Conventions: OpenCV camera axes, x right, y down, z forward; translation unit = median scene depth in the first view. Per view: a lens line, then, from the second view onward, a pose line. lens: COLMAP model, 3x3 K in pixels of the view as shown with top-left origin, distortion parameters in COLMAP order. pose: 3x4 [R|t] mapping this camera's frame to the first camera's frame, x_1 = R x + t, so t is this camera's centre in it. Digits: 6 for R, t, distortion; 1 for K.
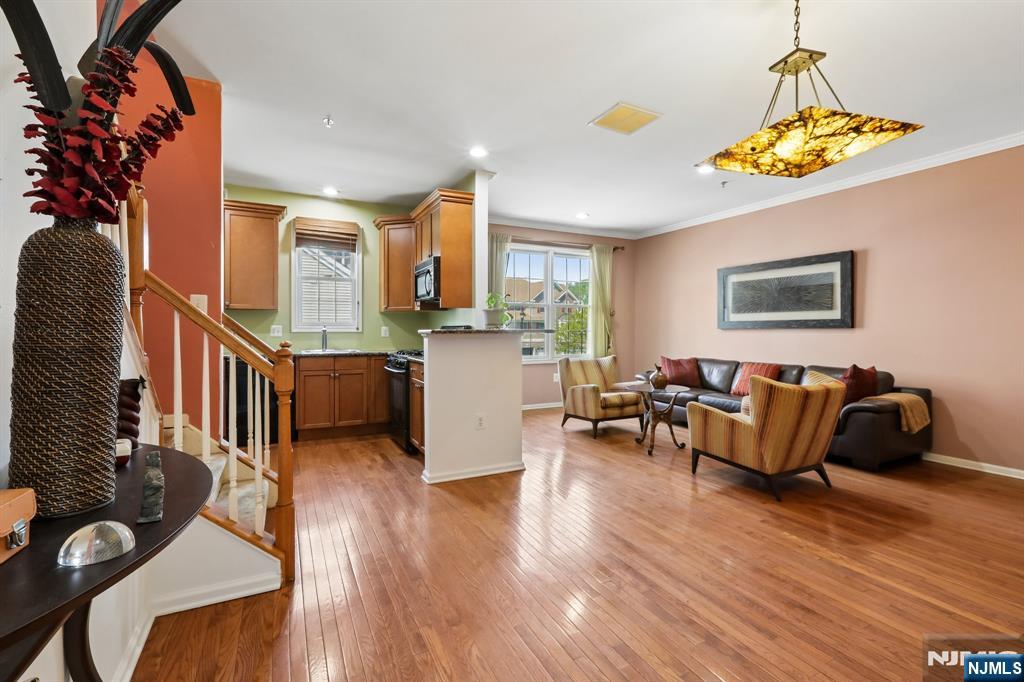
lens RADIAL K [[457.4, 0, 513.2], [0, 457.4, 335.0], [0, 0, 1]] dist [0.001661, 0.000978]
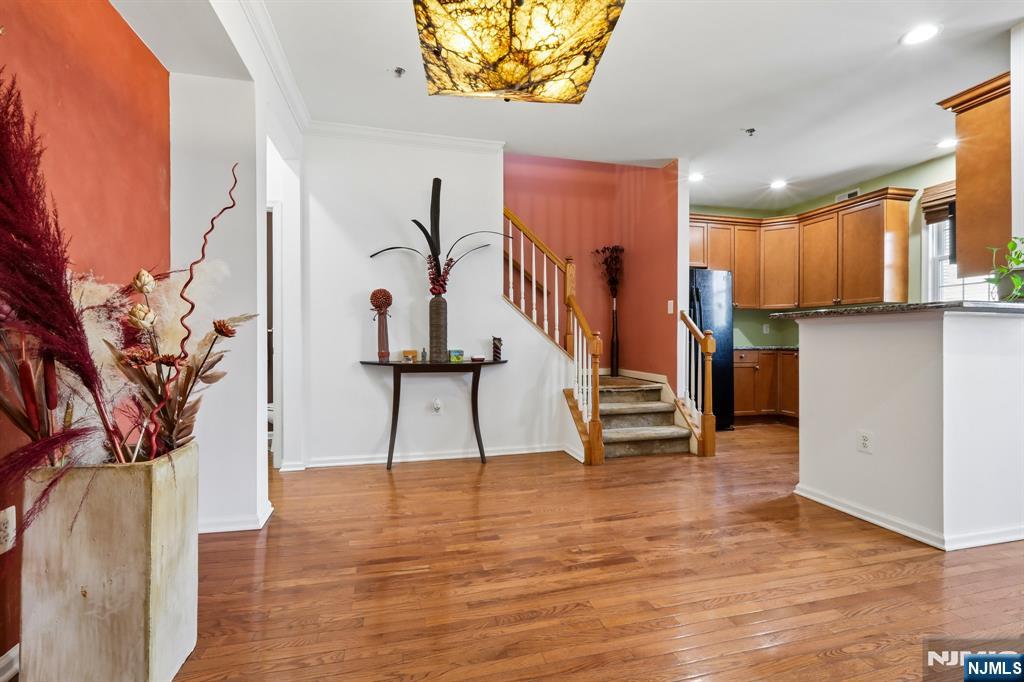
lens RADIAL K [[454.6, 0, 513.6], [0, 454.6, 339.0], [0, 0, 1]] dist [0.002403, 0.000674]
pose [[-0.223351, -0.004848, -0.974726, 0.557486], [-0.010437, 0.999942, -0.002582, 0.030741], [0.974682, 0.009596, -0.223389, 0.482747]]
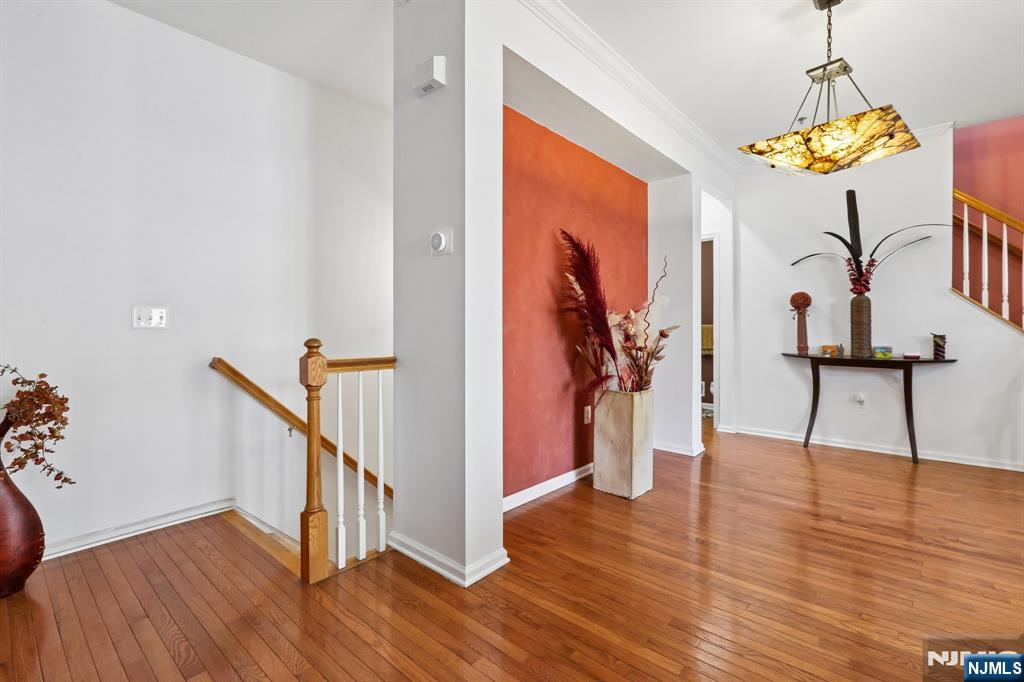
lens RADIAL K [[466.1, 0, 510.6], [0, 466.1, 329.0], [0, 0, 1]] dist [0.000000, 0.000458]
pose [[-0.929106, -0.002200, -0.369807, 0.726848], [-0.007496, 0.999889, 0.012885, 0.011926], [0.369737, 0.014744, -0.929019, 0.732559]]
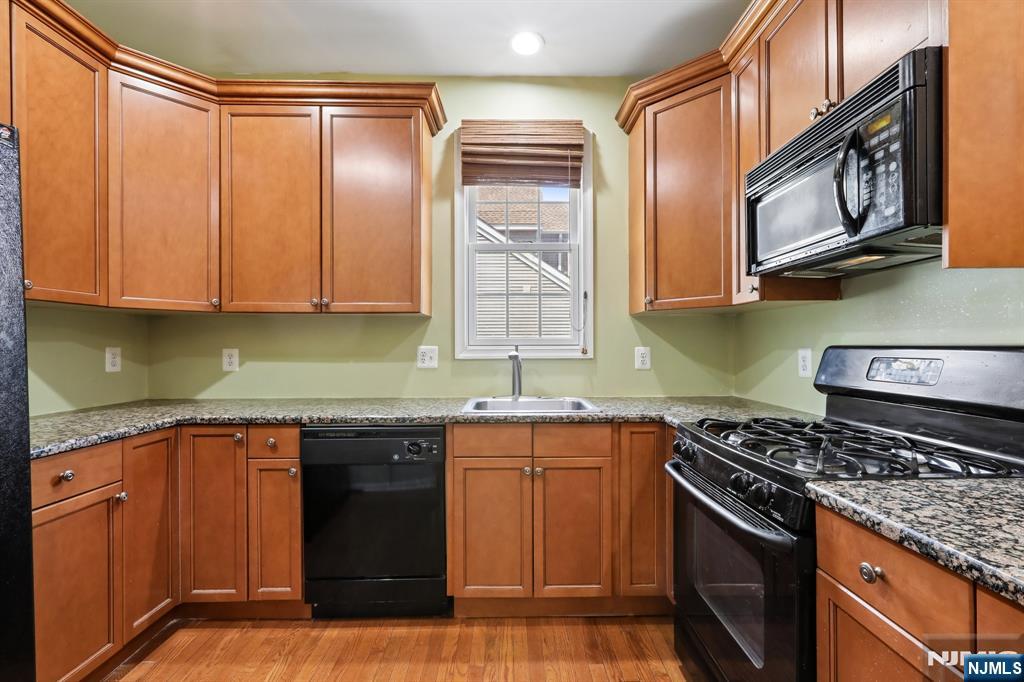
lens RADIAL K [[459.8, 0, 516.5], [0, 459.8, 344.6], [0, 0, 1]] dist [0.000571, 0.000204]
pose [[0.899007, -0.006491, -0.437885, -0.226895], [0.001420, 0.999928, -0.011907, -0.017030], [0.437931, 0.010083, 0.898952, 0.631623]]
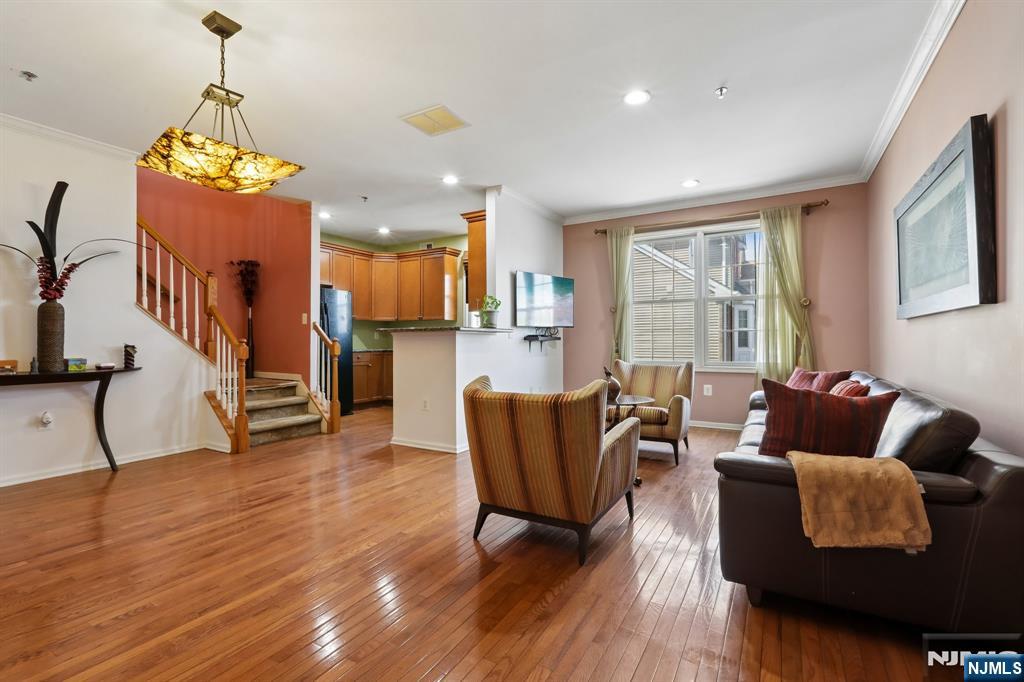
lens RADIAL K [[460.2, 0, 511.6], [0, 460.2, 337.6], [0, 0, 1]] dist [0.000124, 0.000489]
pose [[0.531889, -0.010098, -0.846754, 0.837572], [-0.004388, 0.999883, -0.014680, 0.022177], [0.846803, 0.011523, 0.531783, 0.413238]]
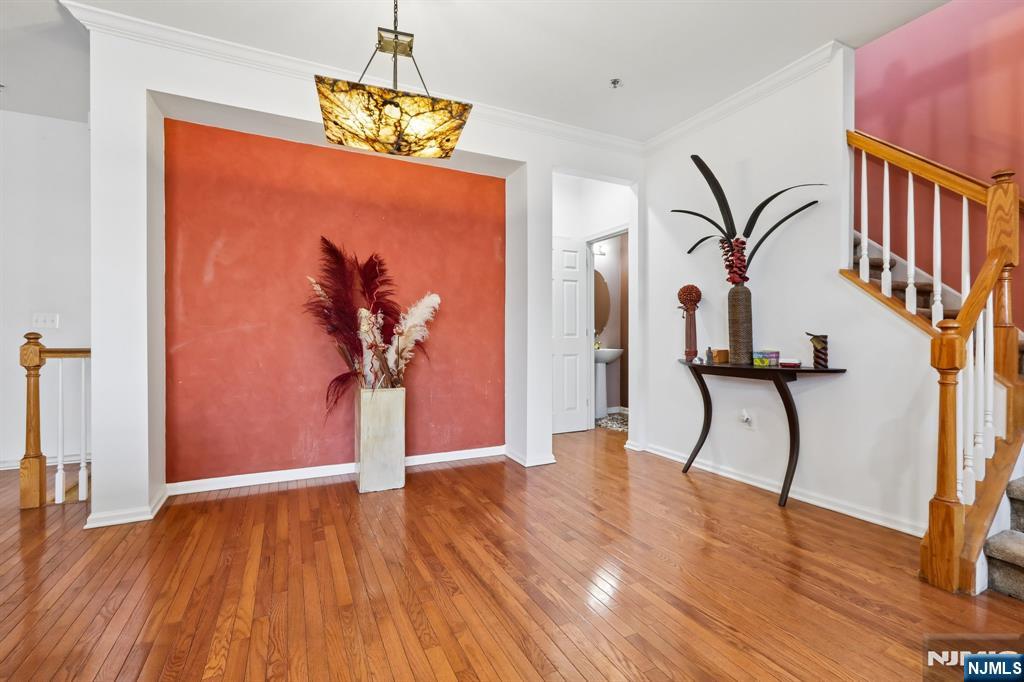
lens RADIAL K [[454.6, 0, 513.6], [0, 454.6, 339.0], [0, 0, 1]] dist [0.002403, 0.000674]
pose [[-0.999851, -0.003865, 0.016814, 0.135339], [-0.003635, 0.999900, 0.013648, 0.025422], [-0.016865, 0.013585, -0.999765, 0.834863]]
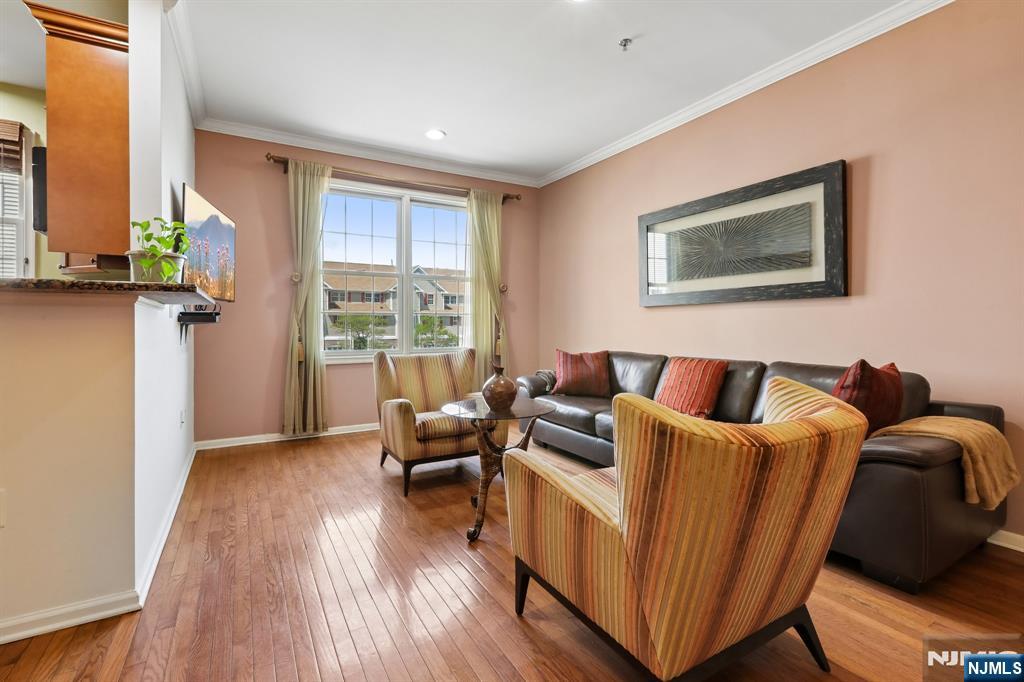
lens RADIAL K [[462.0, 0, 510.6], [0, 462.0, 327.0], [0, 0, 1]] dist [-0.000204, 0.000013]
pose [[0.998480, -0.004629, 0.054919, 0.282286], [0.005136, 0.999945, -0.009106, 0.025944], [-0.054874, 0.009374, 0.998449, 0.433747]]
